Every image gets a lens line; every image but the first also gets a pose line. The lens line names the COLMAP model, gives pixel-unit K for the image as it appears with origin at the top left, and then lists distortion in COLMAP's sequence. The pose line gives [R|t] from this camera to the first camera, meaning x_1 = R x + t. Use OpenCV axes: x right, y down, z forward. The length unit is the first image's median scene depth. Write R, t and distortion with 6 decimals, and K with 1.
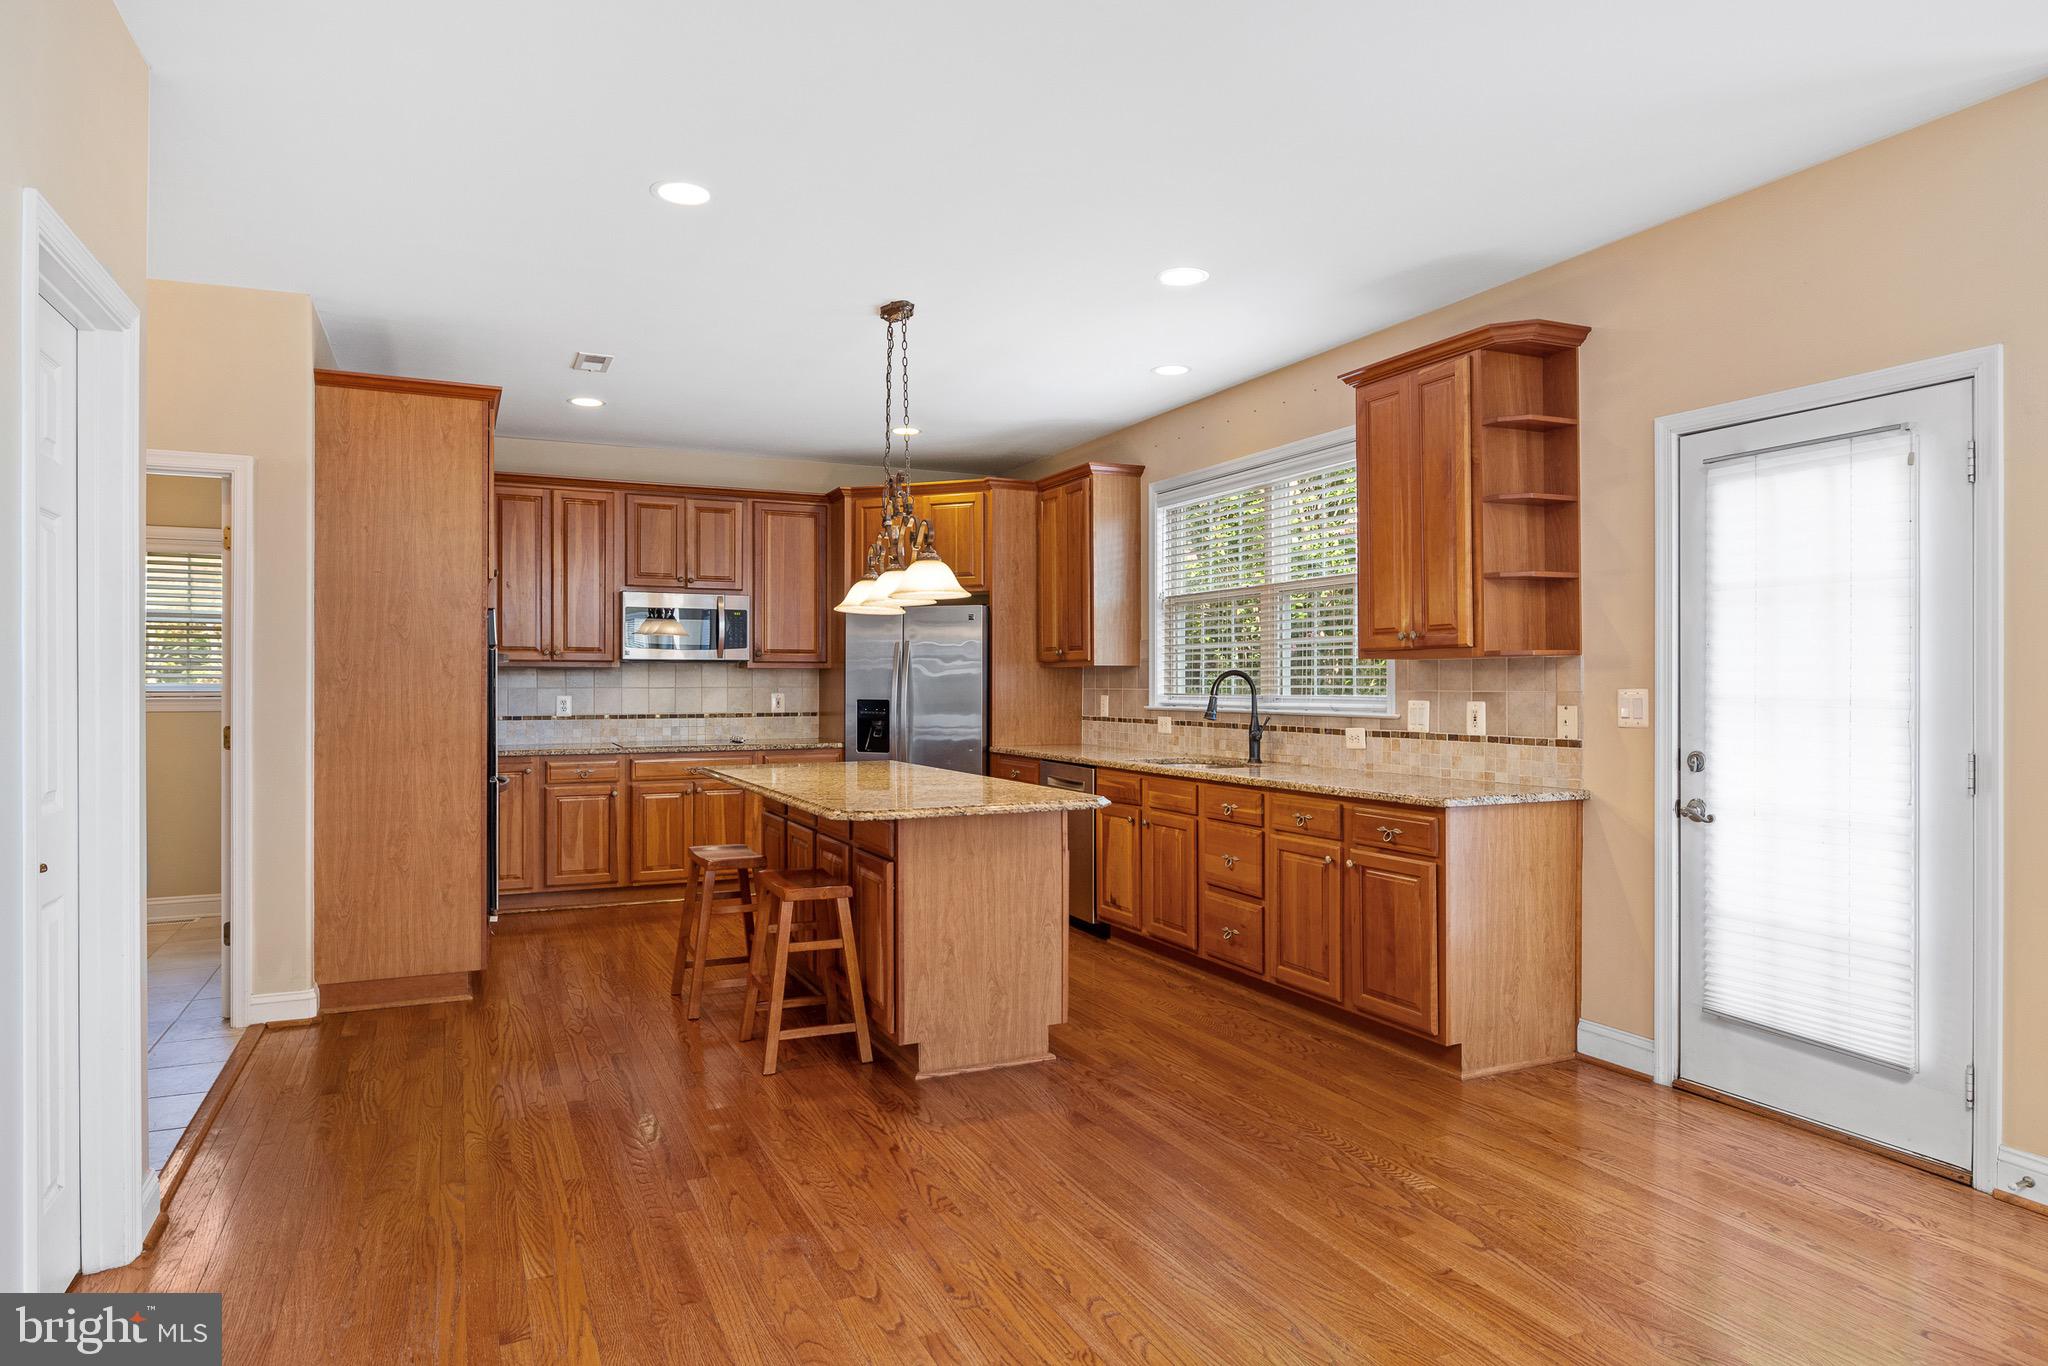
lens RADIAL K [[1216.1, 0, 1015.8], [0, 1216.1, 684.6], [0, 0, 1]] dist [-0.007402, 0.003169]
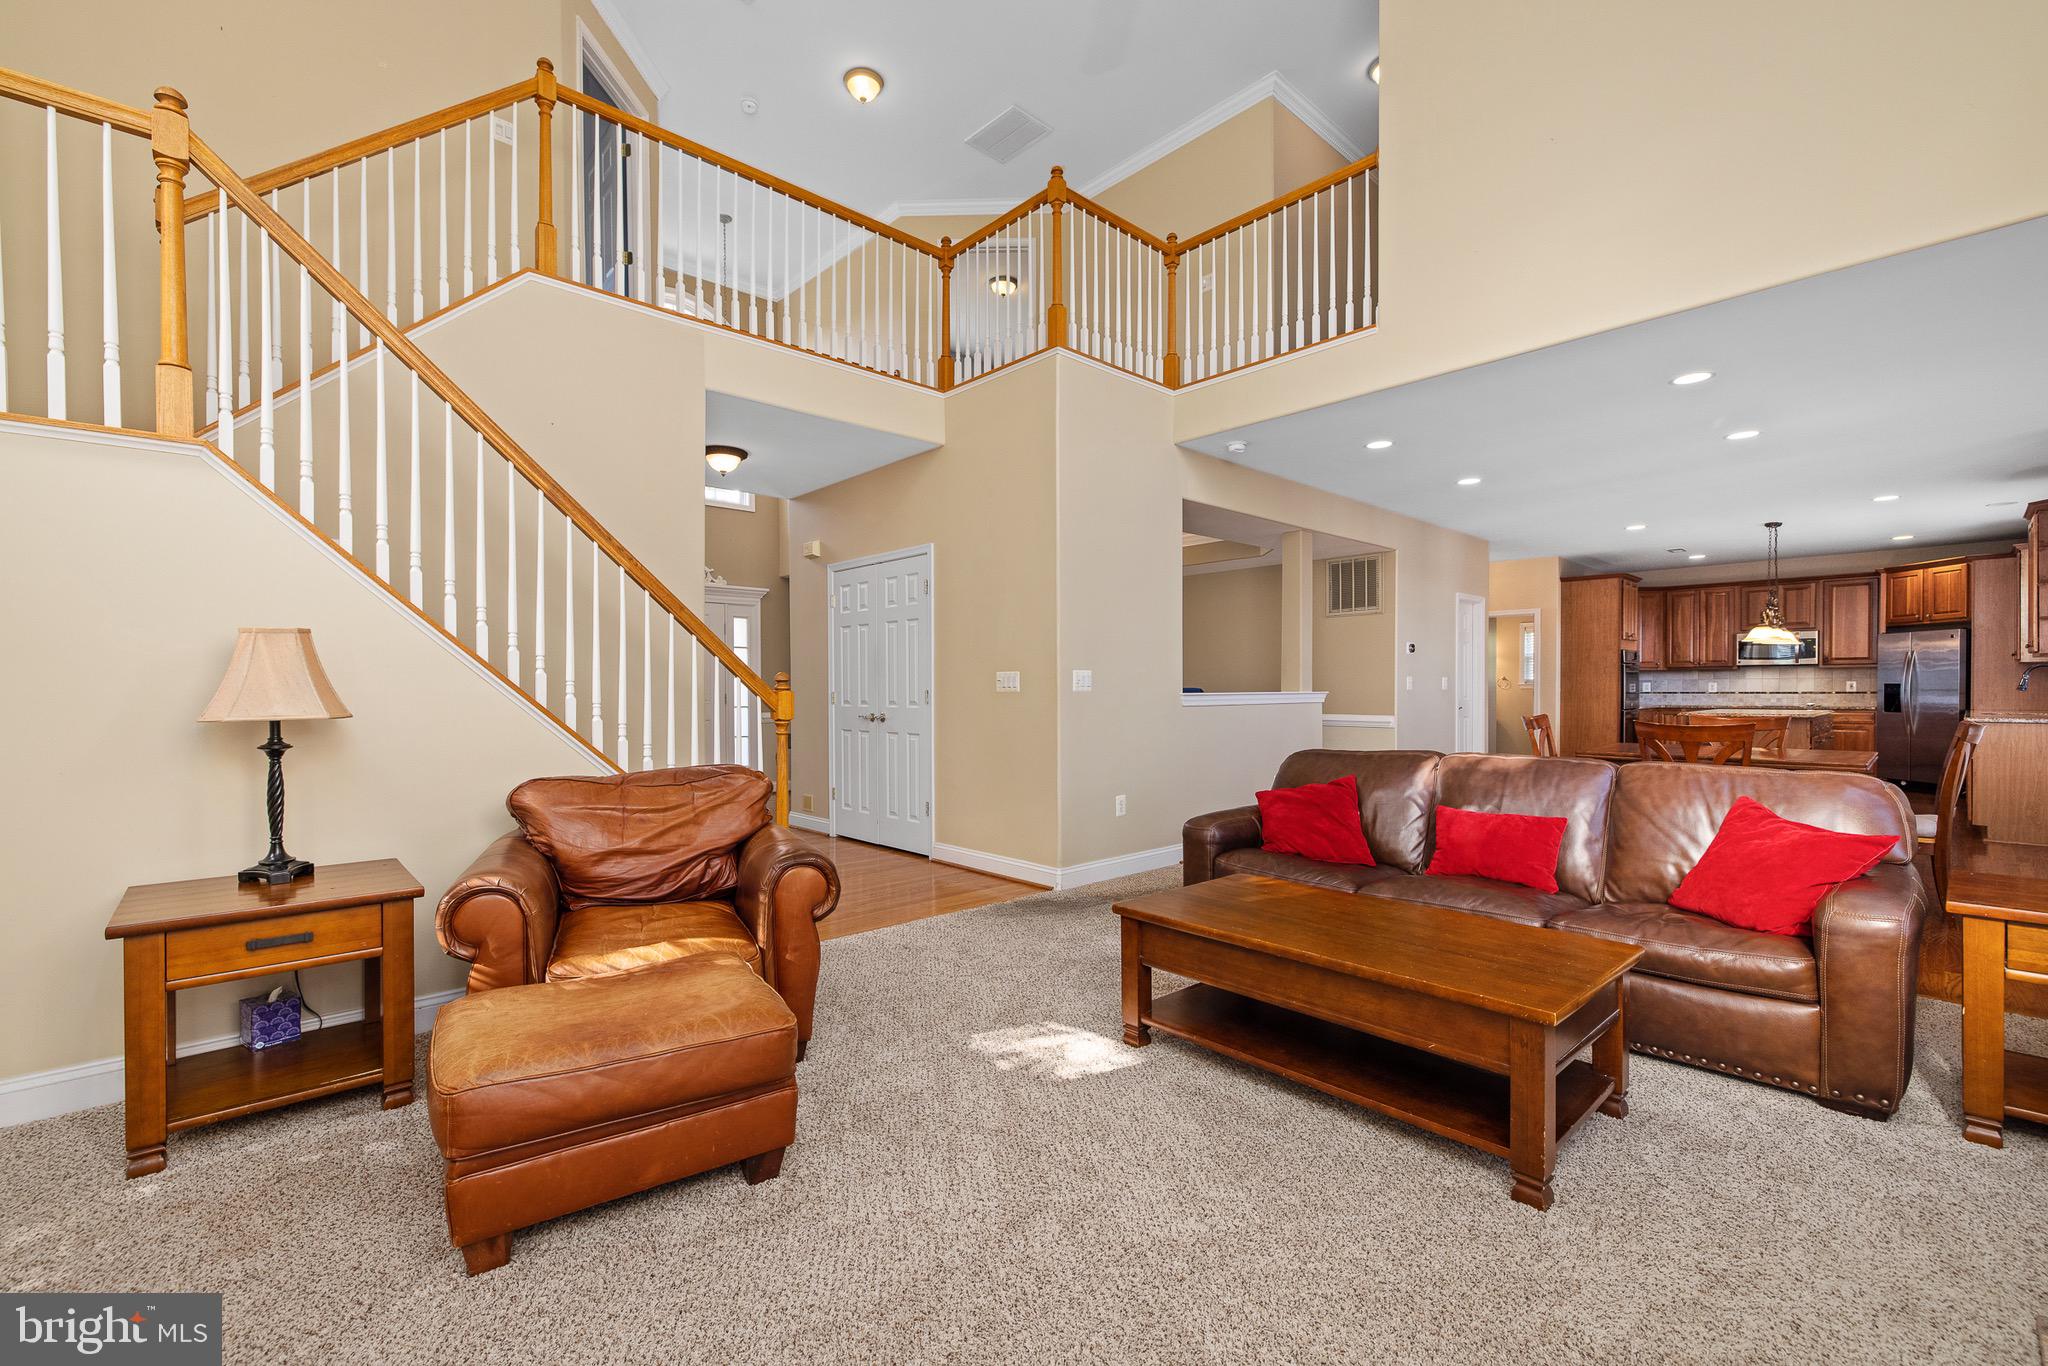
lens RADIAL K [[852.4, 0, 1017.3], [0, 852.4, 689.3], [0, 0, 1]] dist [-0.002435, 0.000173]
pose [[0.303325, 0.000011, -0.952887, 1.055824], [0.003460, 0.999993, 0.001113, 0.021979], [0.952881, -0.003634, 0.303323, -0.972531]]
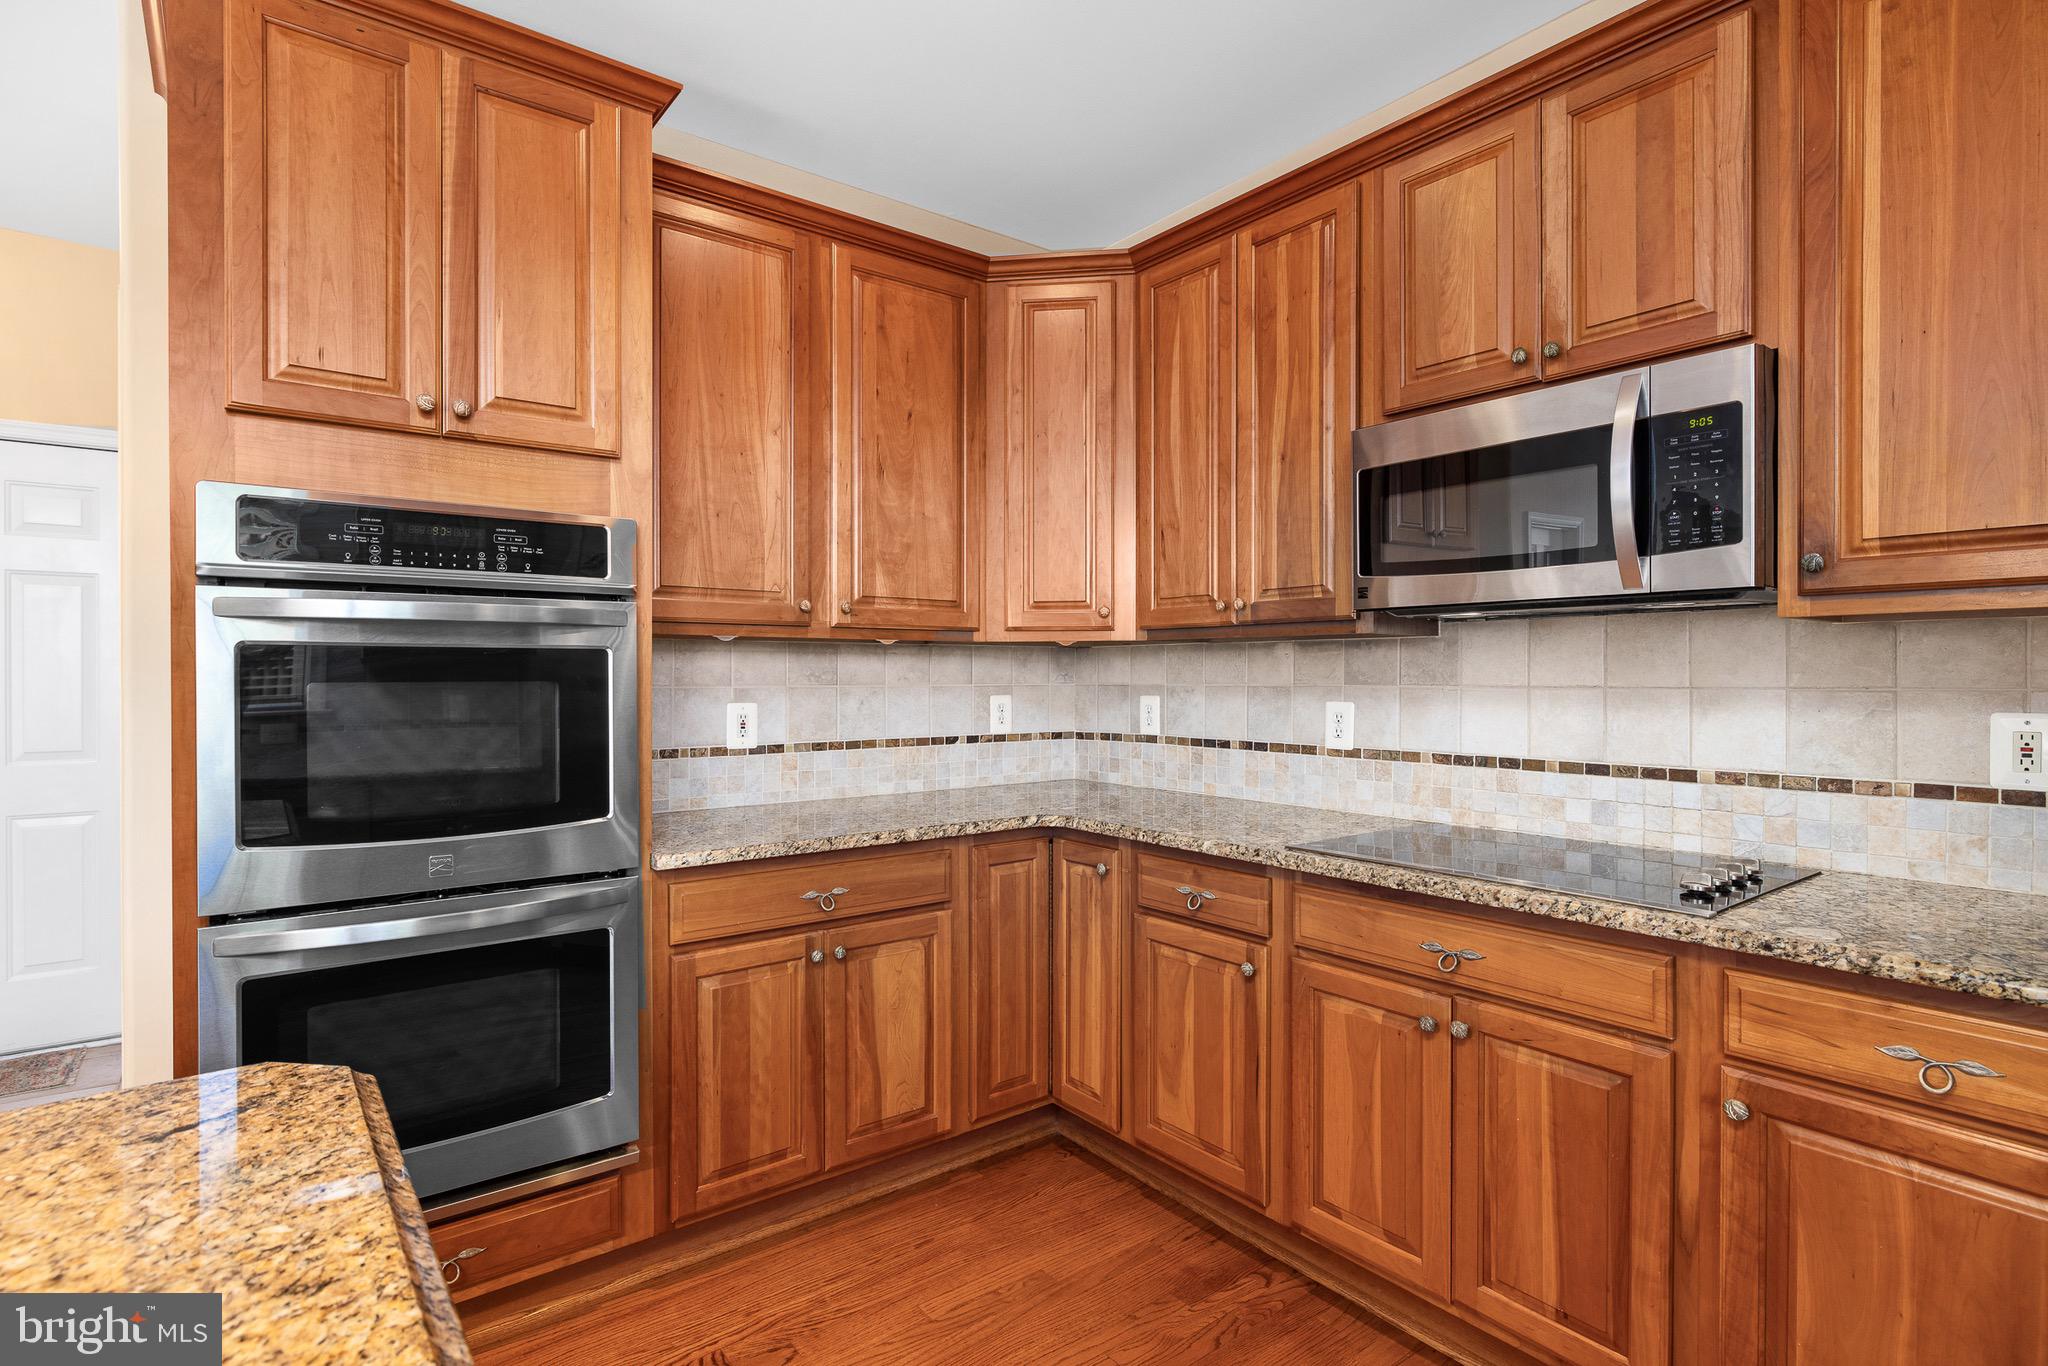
lens RADIAL K [[1010.4, 0, 1017.5], [0, 1010.4, 681.9], [0, 0, 1]] dist [0.005171, -0.000545]
pose [[0.220478, 0.007318, -0.975365, -0.058365], [0.000272, 0.999971, 0.007564, -0.001799], [0.975392, -0.001933, 0.220470, 1.212539]]
